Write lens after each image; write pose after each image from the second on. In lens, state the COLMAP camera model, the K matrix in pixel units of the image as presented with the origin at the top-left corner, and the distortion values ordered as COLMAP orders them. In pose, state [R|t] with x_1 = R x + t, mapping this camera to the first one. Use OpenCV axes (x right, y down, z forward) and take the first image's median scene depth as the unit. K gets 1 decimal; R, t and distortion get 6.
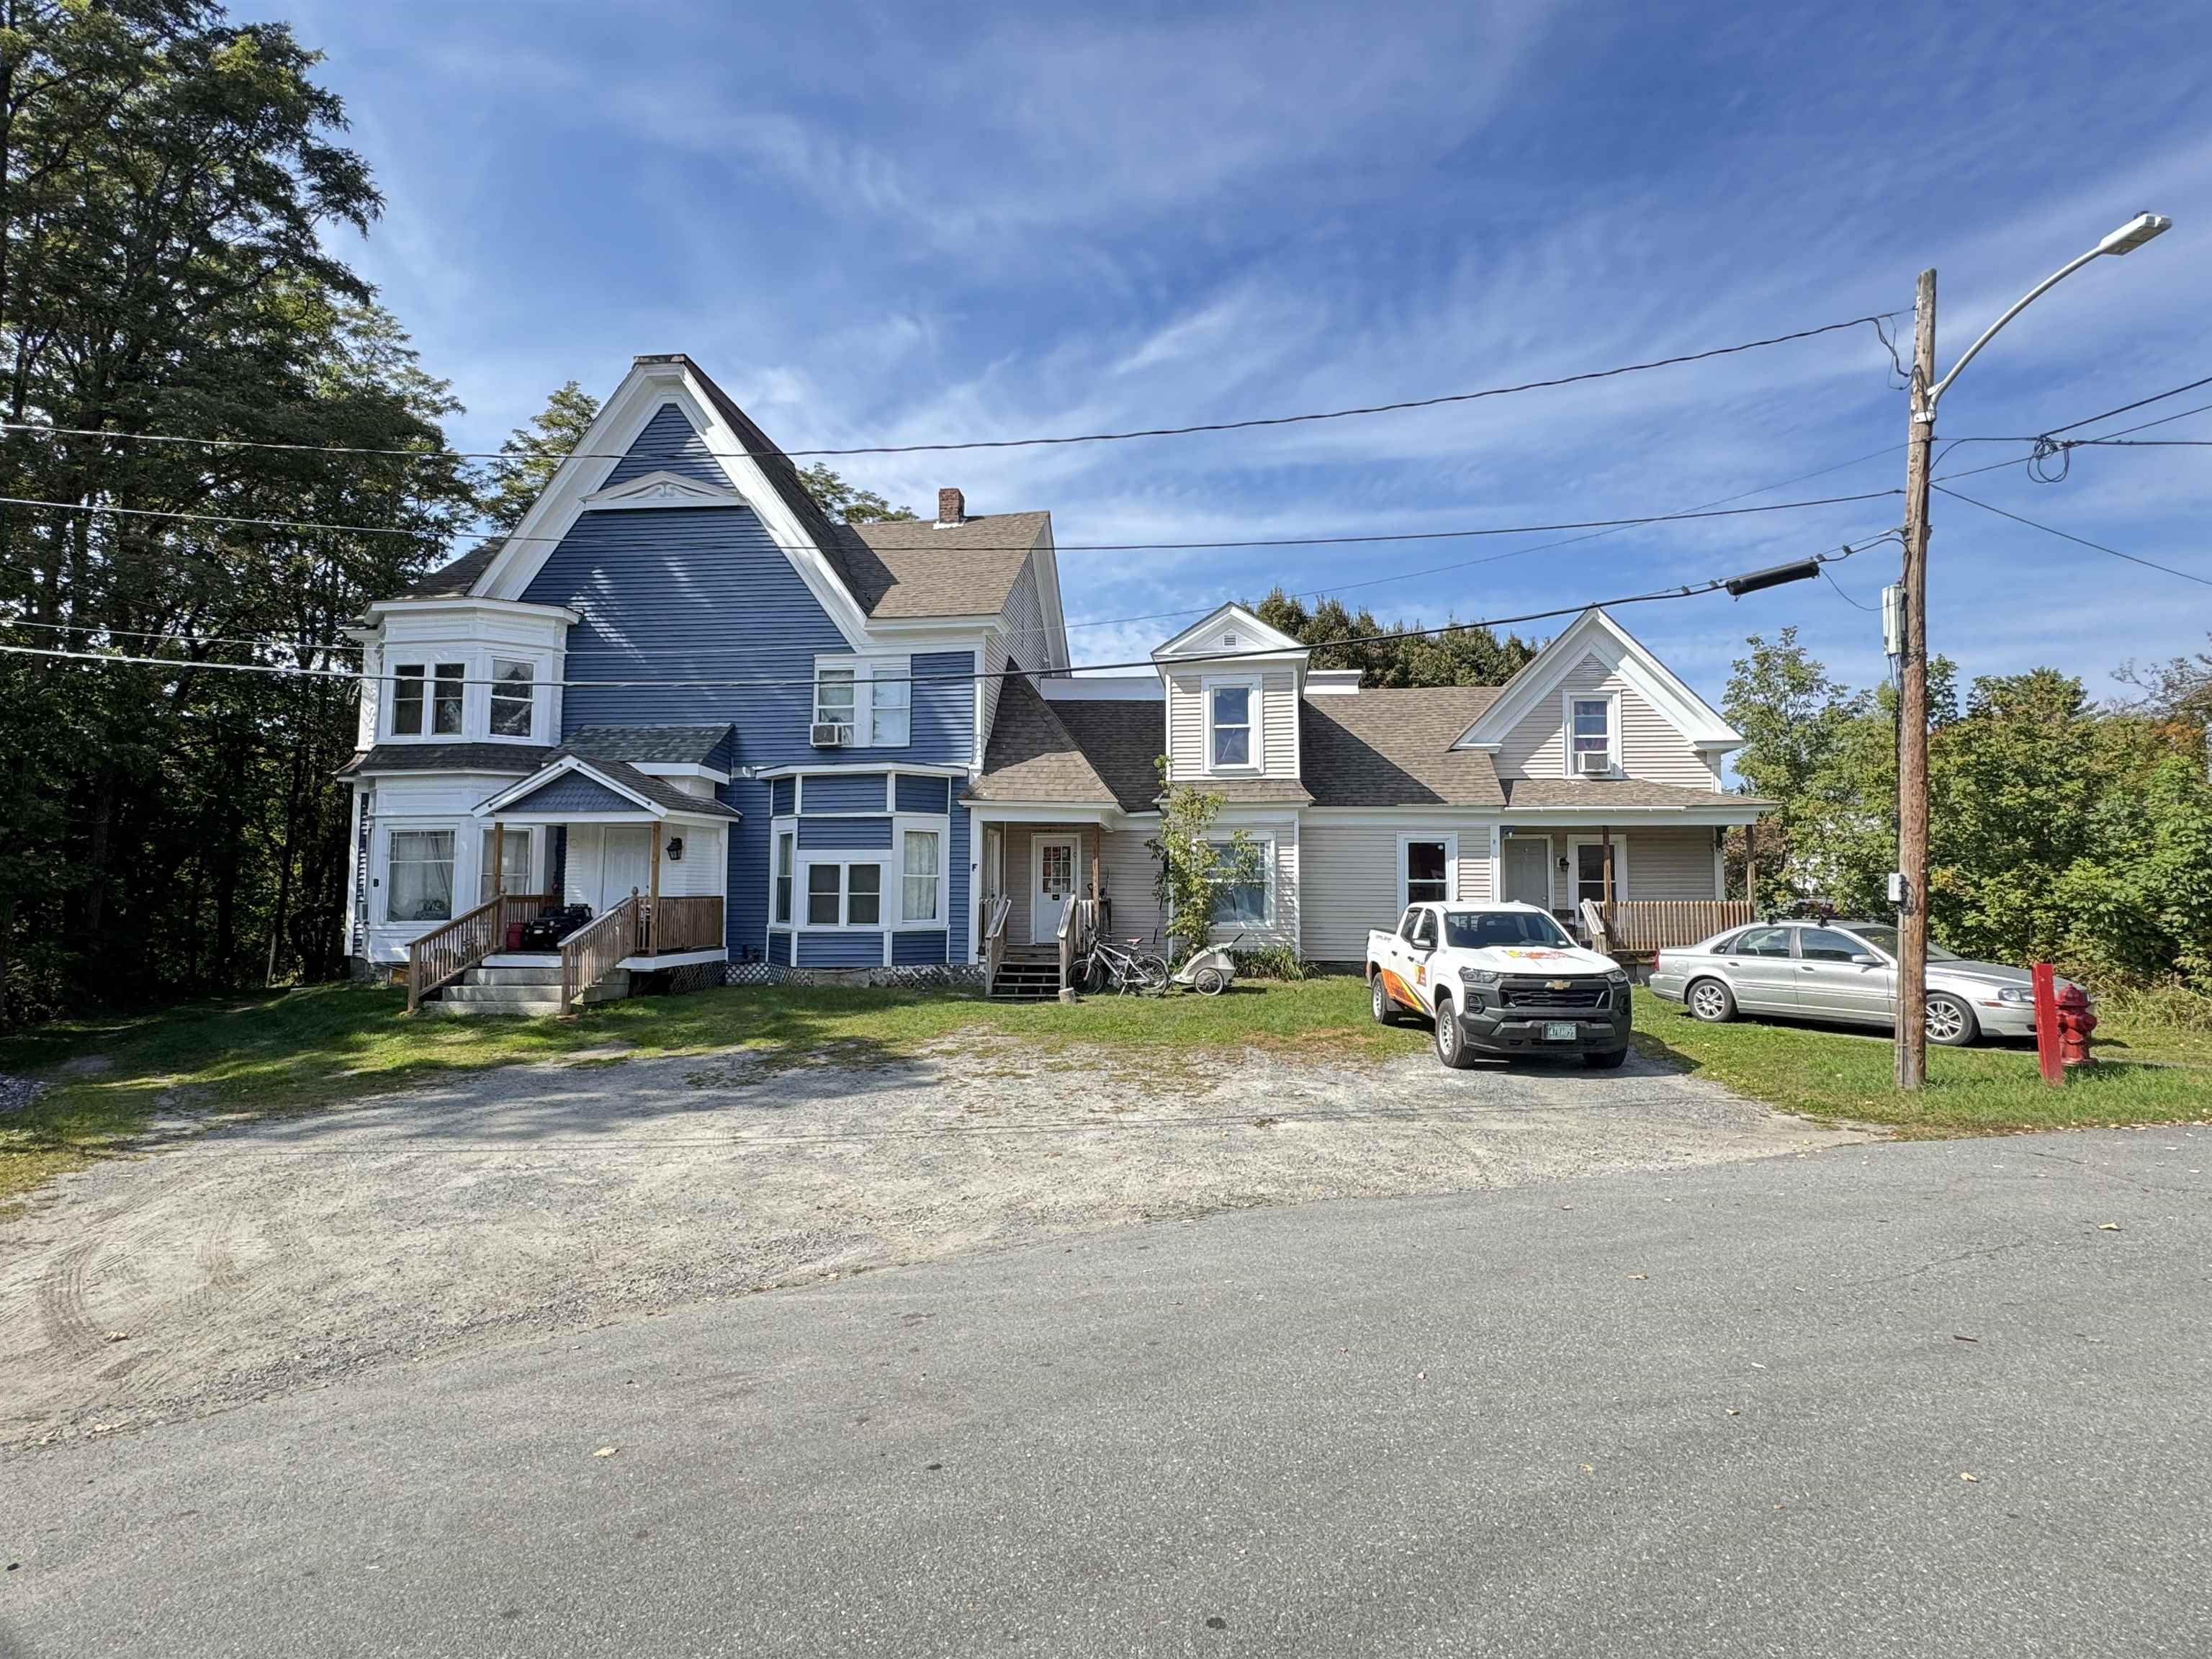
lens RADIAL K [[1121.4, 0, 1106.0], [0, 1121.4, 829.5], [0, 0, 1]] dist [-0.000737, 0.000028]
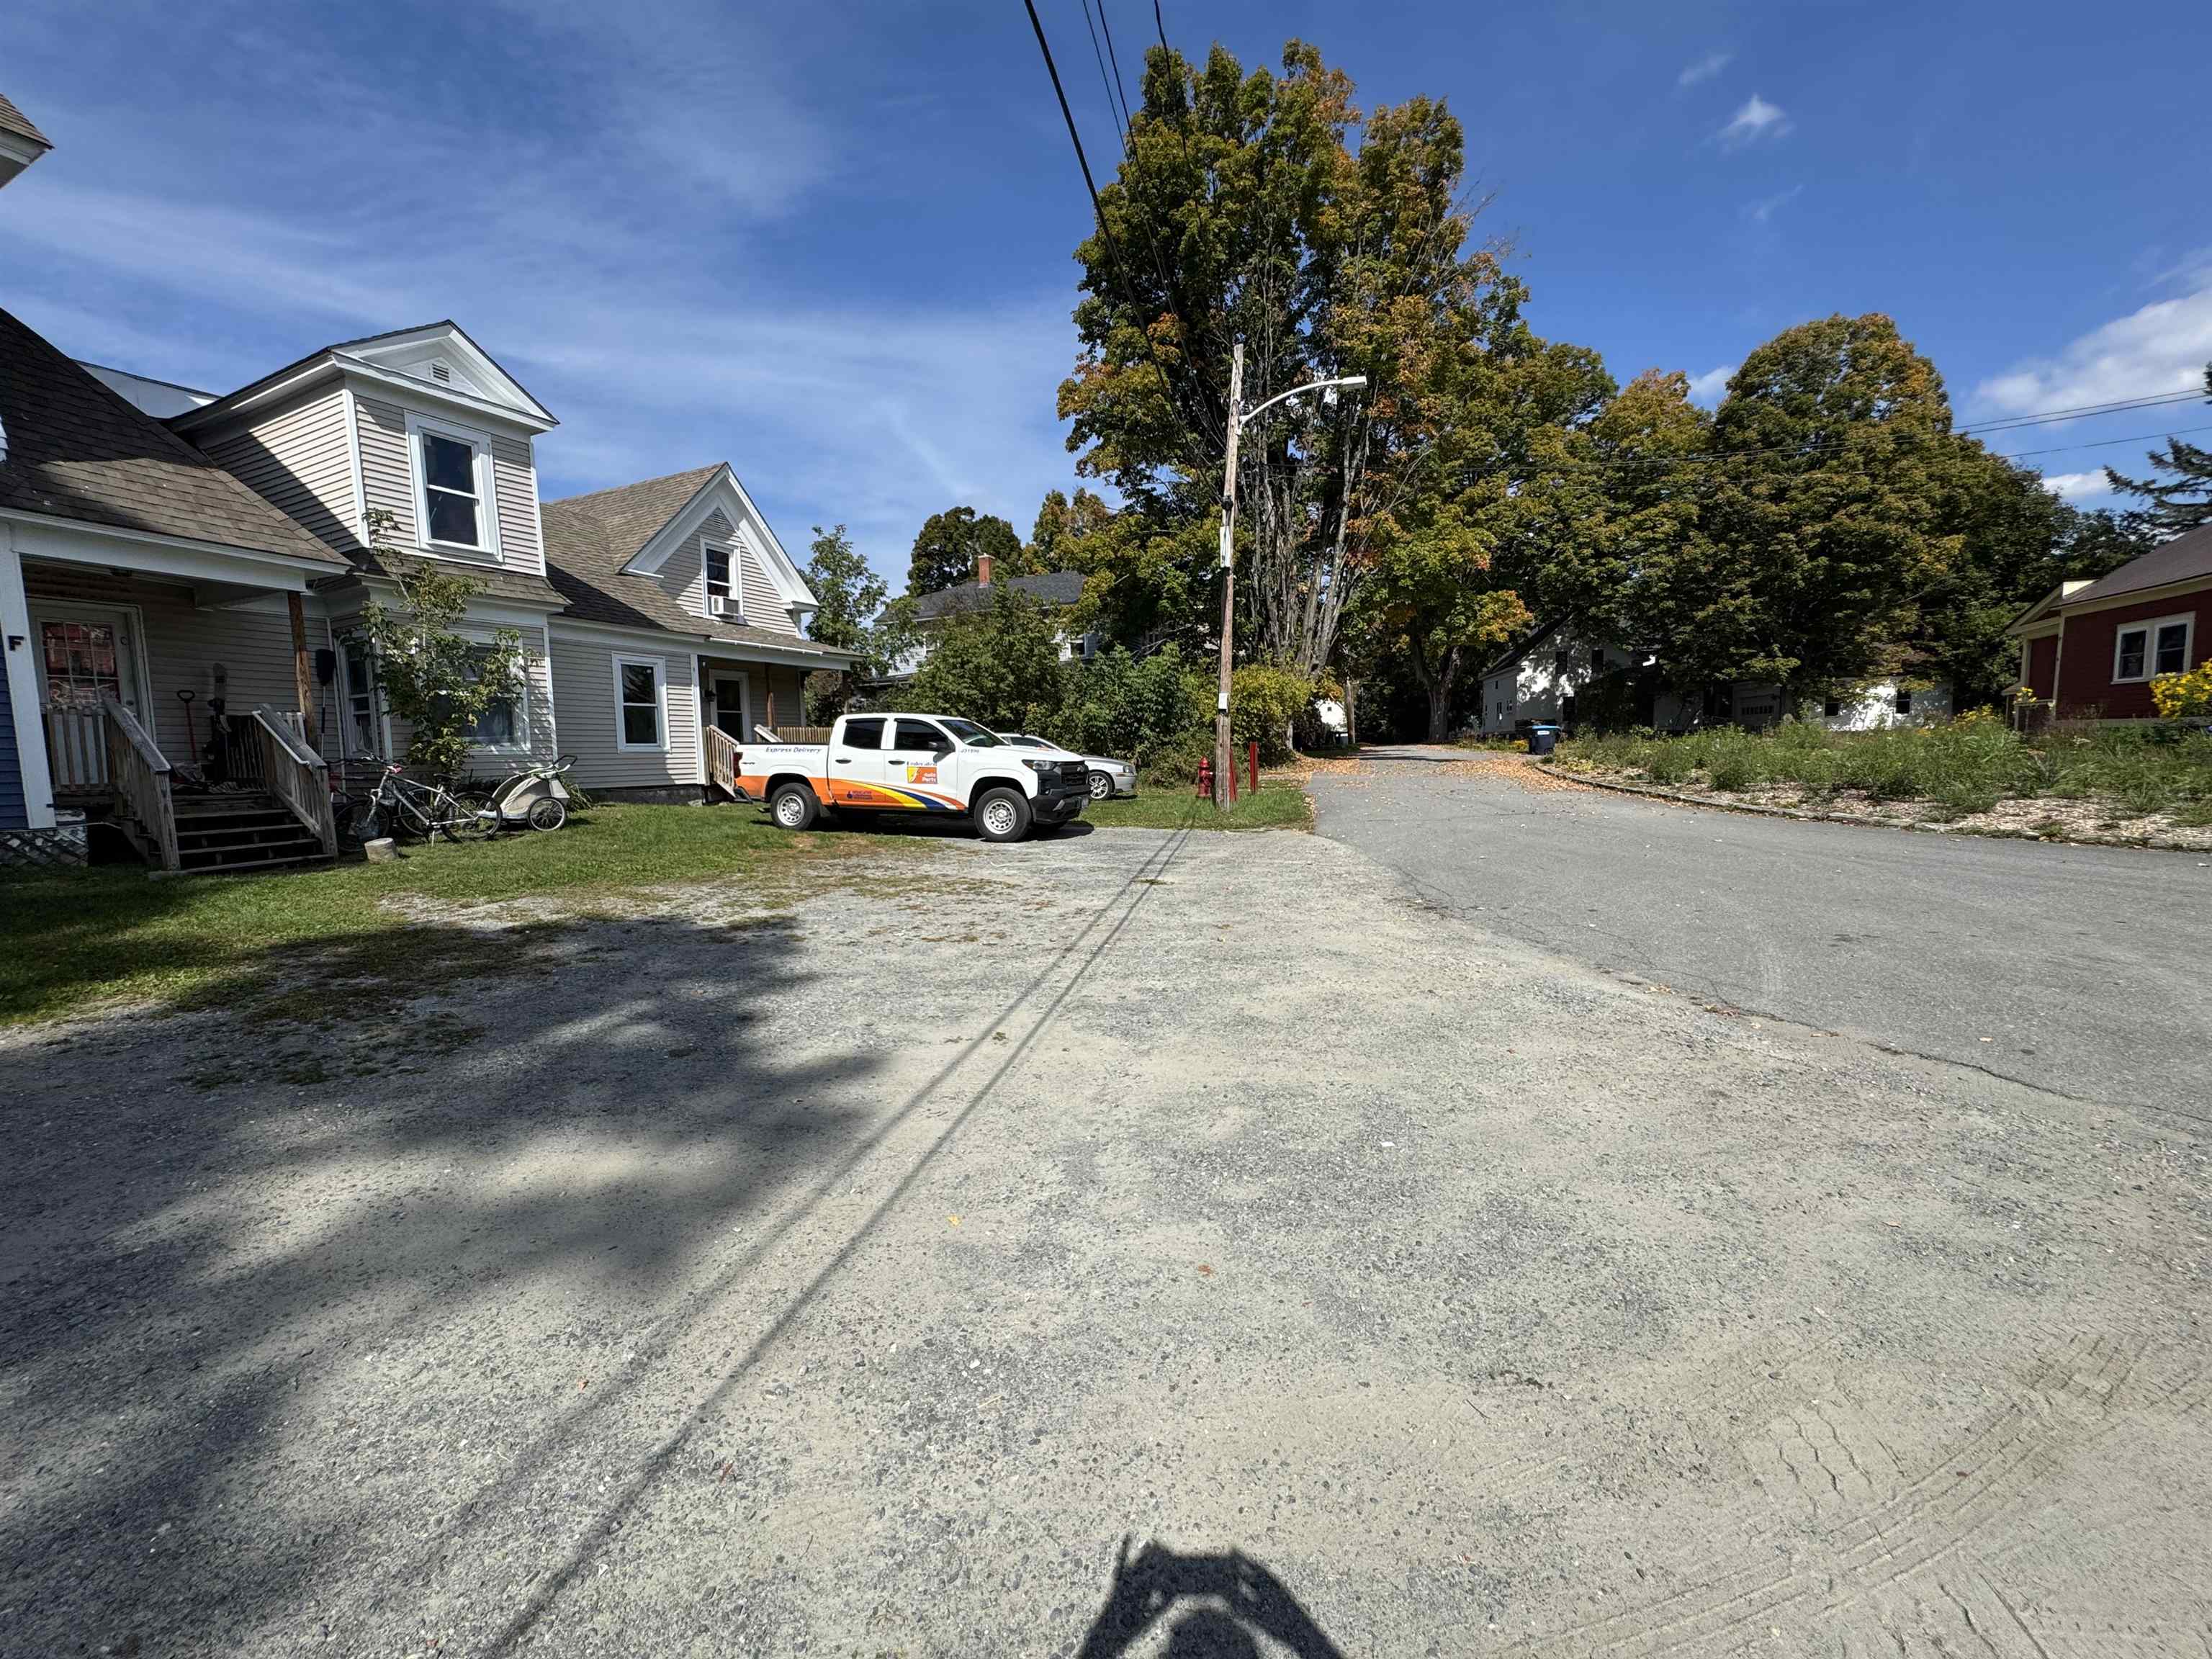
lens RADIAL K [[881.1, 0, 1106.2], [0, 881.1, 831.6], [0, 0, 1]] dist [-0.001324, -0.000246]
pose [[0.289475, -0.100357, 0.951910, -0.363315], [-0.041669, 0.992224, 0.117279, 0.050918], [-0.956278, -0.073615, 0.283042, 0.388796]]
